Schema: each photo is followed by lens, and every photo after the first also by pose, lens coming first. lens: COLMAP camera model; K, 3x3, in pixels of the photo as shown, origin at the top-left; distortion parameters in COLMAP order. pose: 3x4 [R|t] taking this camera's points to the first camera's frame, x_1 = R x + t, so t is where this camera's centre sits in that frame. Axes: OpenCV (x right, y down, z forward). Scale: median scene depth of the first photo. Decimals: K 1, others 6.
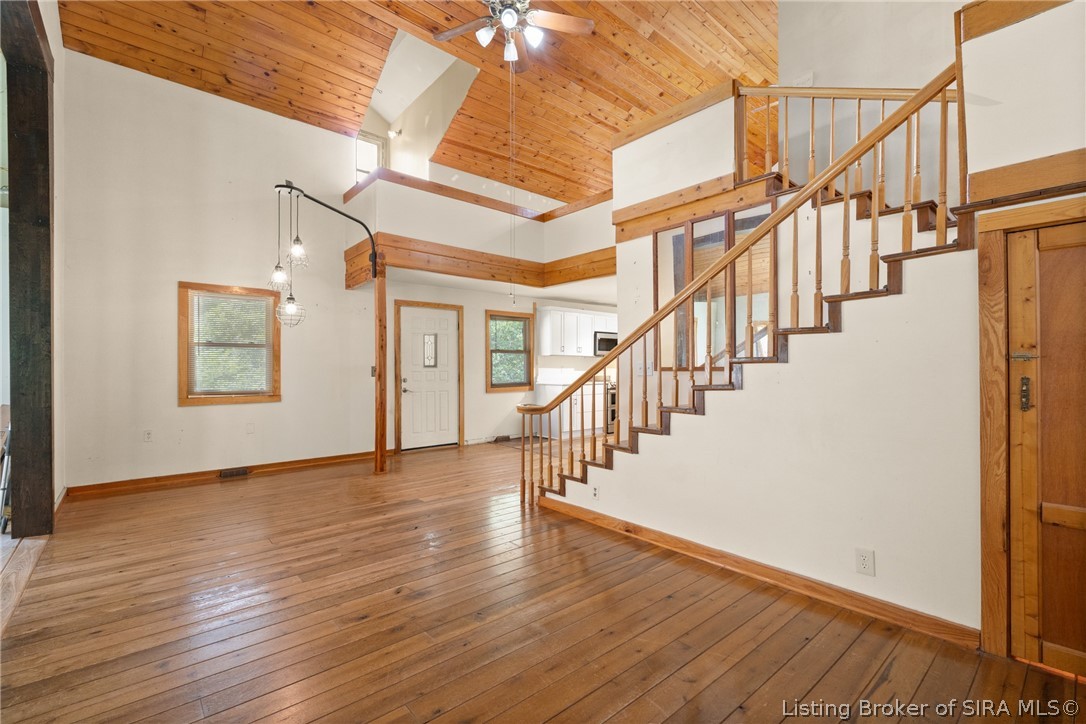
lens RADIAL K [[483.4, 0, 543.0], [0, 483.4, 362.0], [0, 0, 1]] dist [-0.001375, -0.001281]
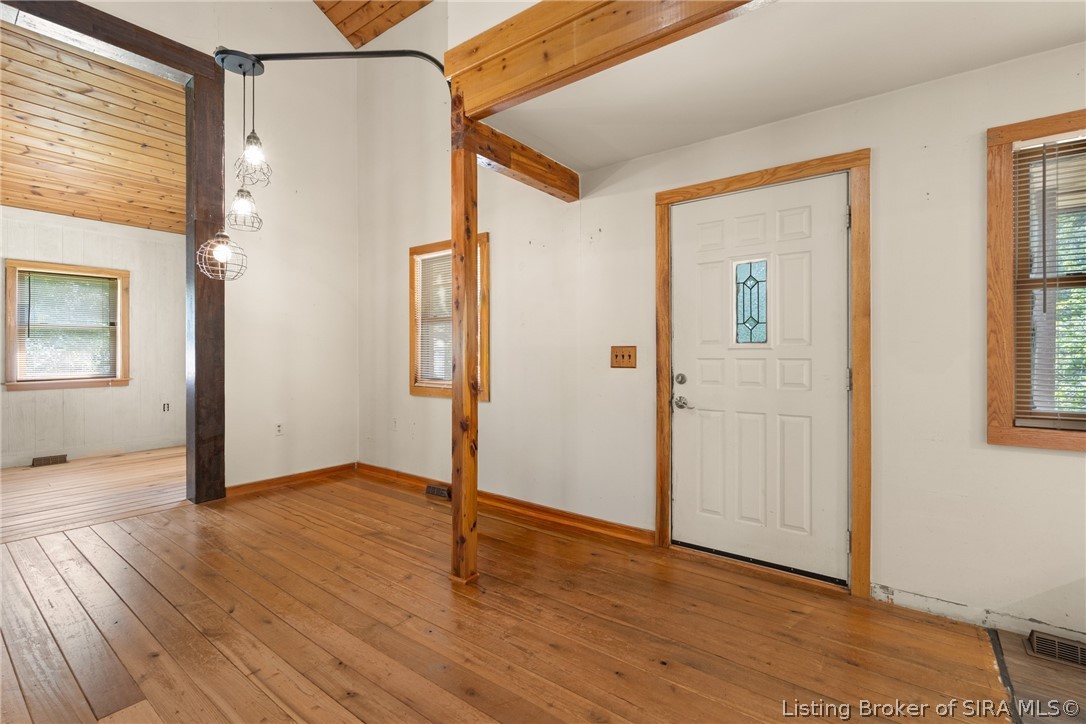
lens RADIAL K [[498.0, 0, 543.0], [0, 498.0, 362.0], [0, 0, 1]] dist [-0.002944, 0.000297]
pose [[0.192898, 0.015674, -0.981094, 0.131802], [0.005548, 0.999839, 0.017065, 0.016678], [0.981203, -0.008735, 0.192780, 0.901560]]
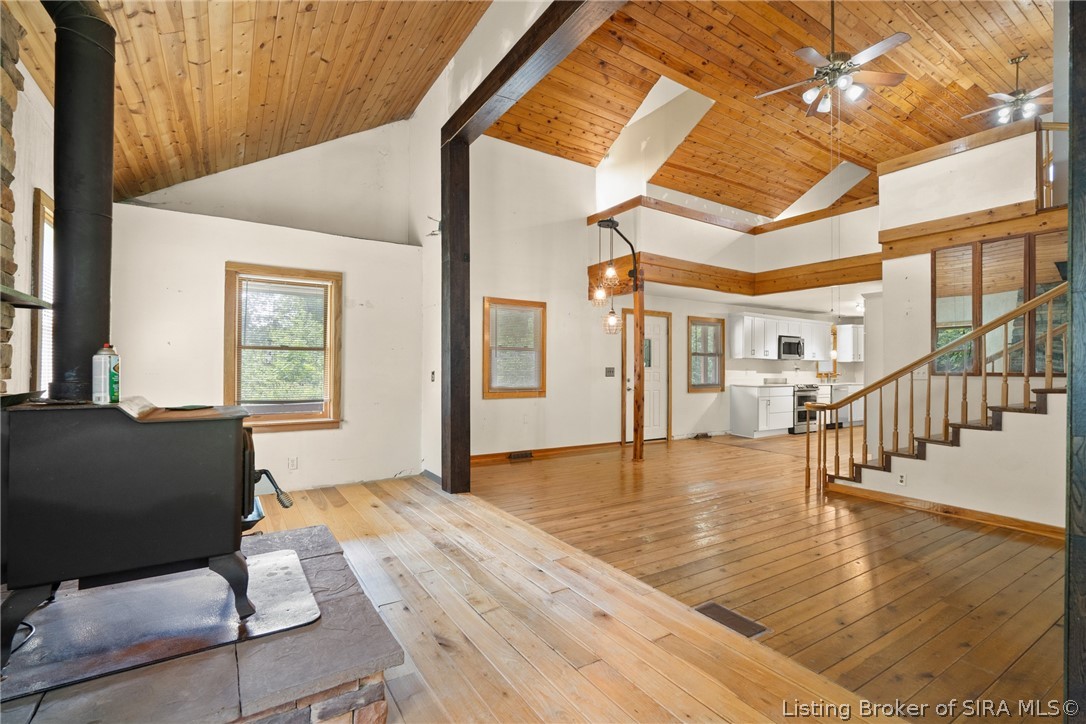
lens RADIAL K [[498.0, 0, 543.0], [0, 498.0, 362.0], [0, 0, 1]] dist [-0.002944, 0.000297]
pose [[0.989645, 0.009482, -0.143220, -0.357875], [-0.009555, 0.999954, 0.000174, -0.002984], [0.143215, 0.001196, 0.989691, -0.190737]]
